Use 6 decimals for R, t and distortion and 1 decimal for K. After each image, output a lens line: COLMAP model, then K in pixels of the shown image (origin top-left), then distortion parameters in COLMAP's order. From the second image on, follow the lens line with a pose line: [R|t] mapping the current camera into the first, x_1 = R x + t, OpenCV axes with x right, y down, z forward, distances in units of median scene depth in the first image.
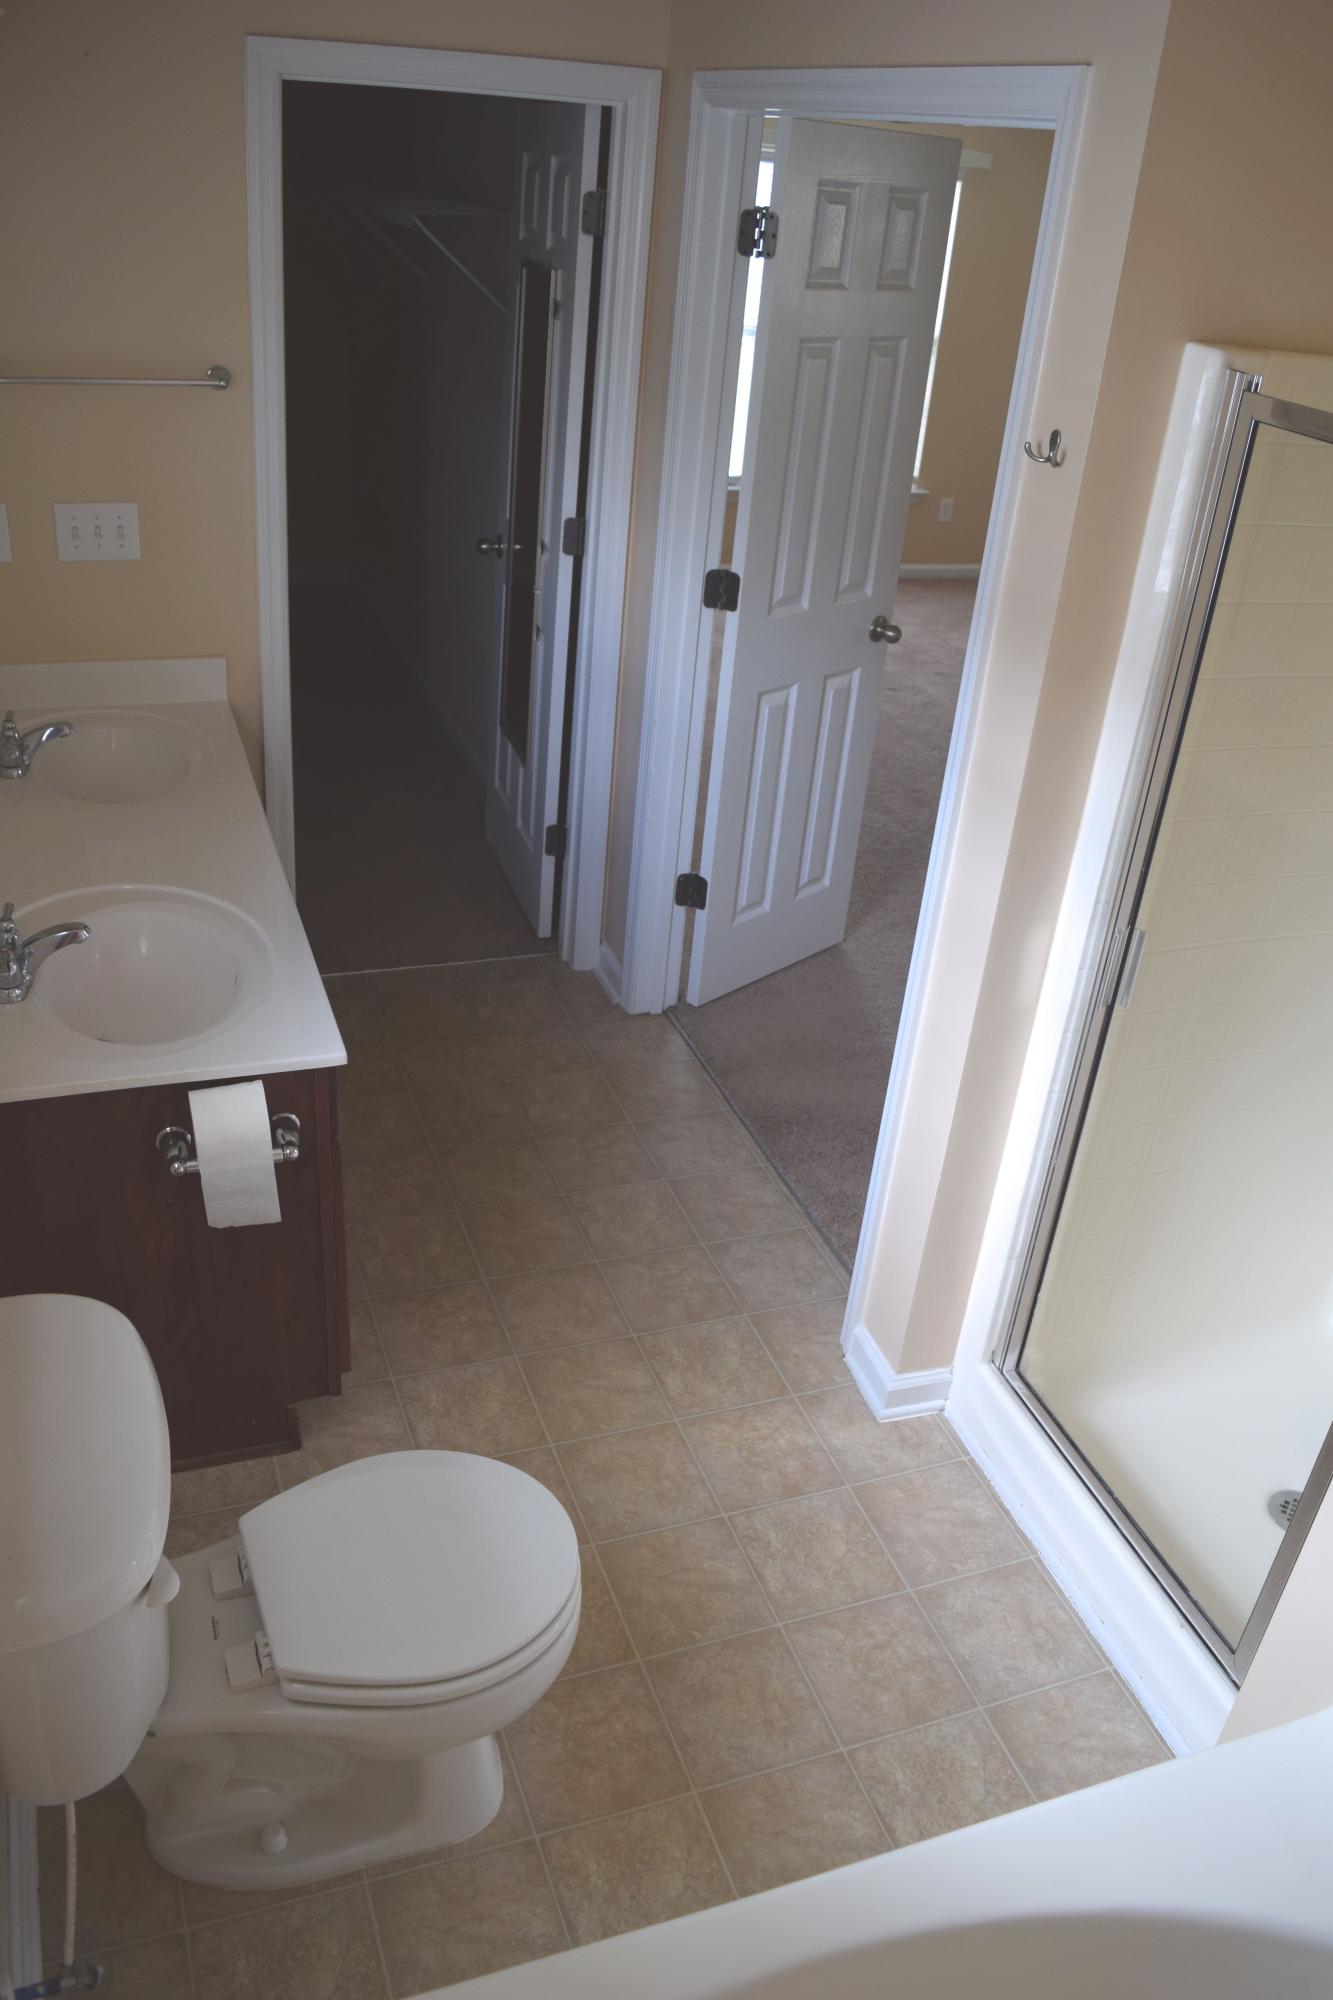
lens RADIAL K [[1572.0, 0, 633.9], [0, 1572.0, 994.0], [0, 0, 1]] dist [-0.112251, 0.045920]
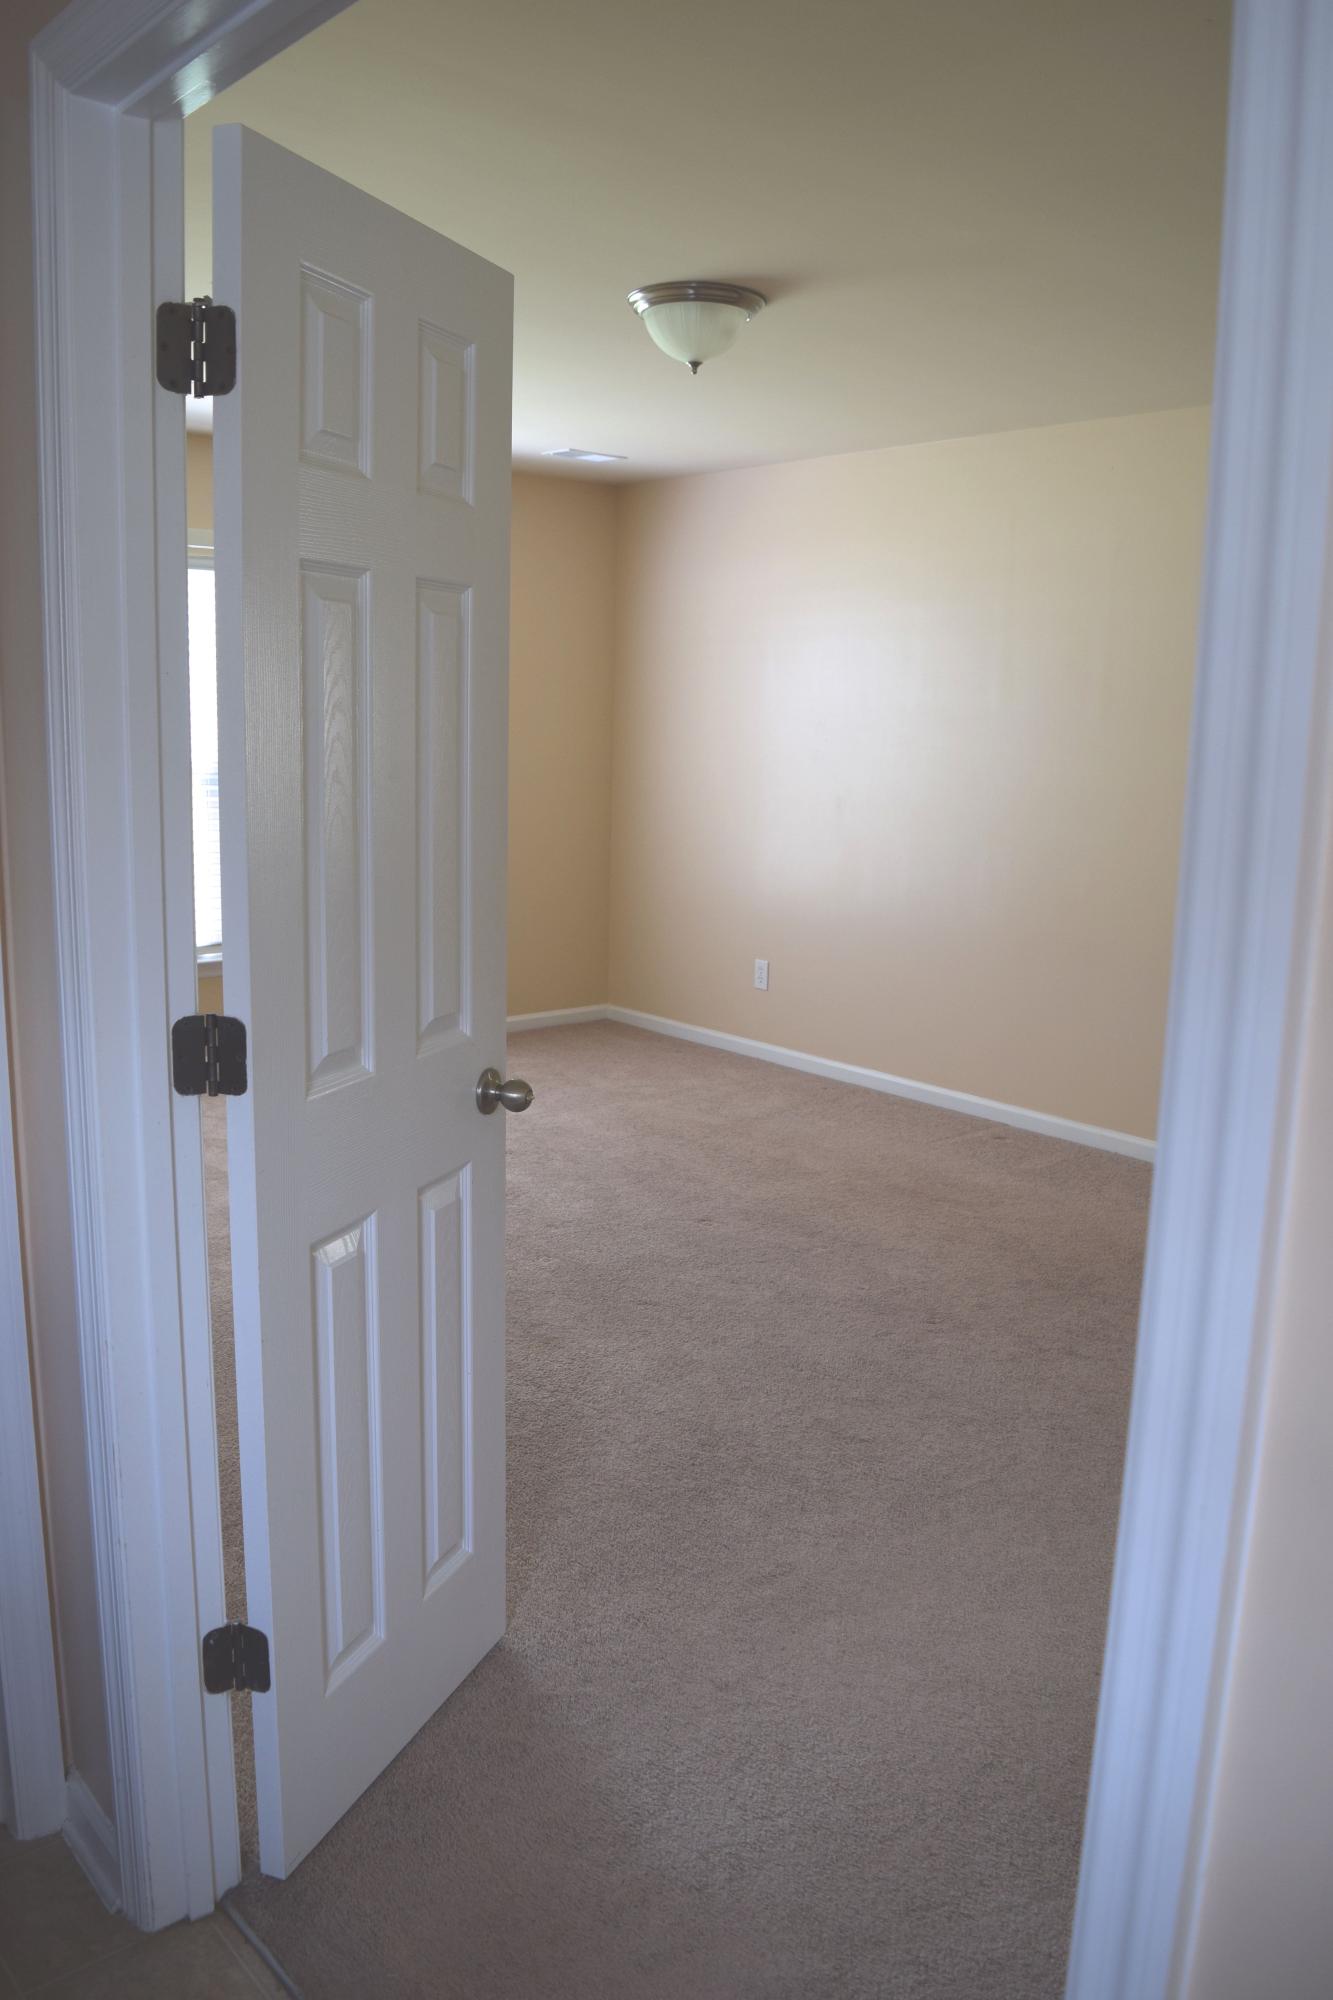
lens RADIAL K [[1572.0, 0, 633.9], [0, 1572.0, 994.0], [0, 0, 1]] dist [-0.112251, 0.045920]
pose [[0.930271, -0.122747, 0.345730, 0.012104], [0.220310, 0.940441, -0.258908, -0.108291], [-0.293359, 0.317023, 0.901908, 0.459158]]
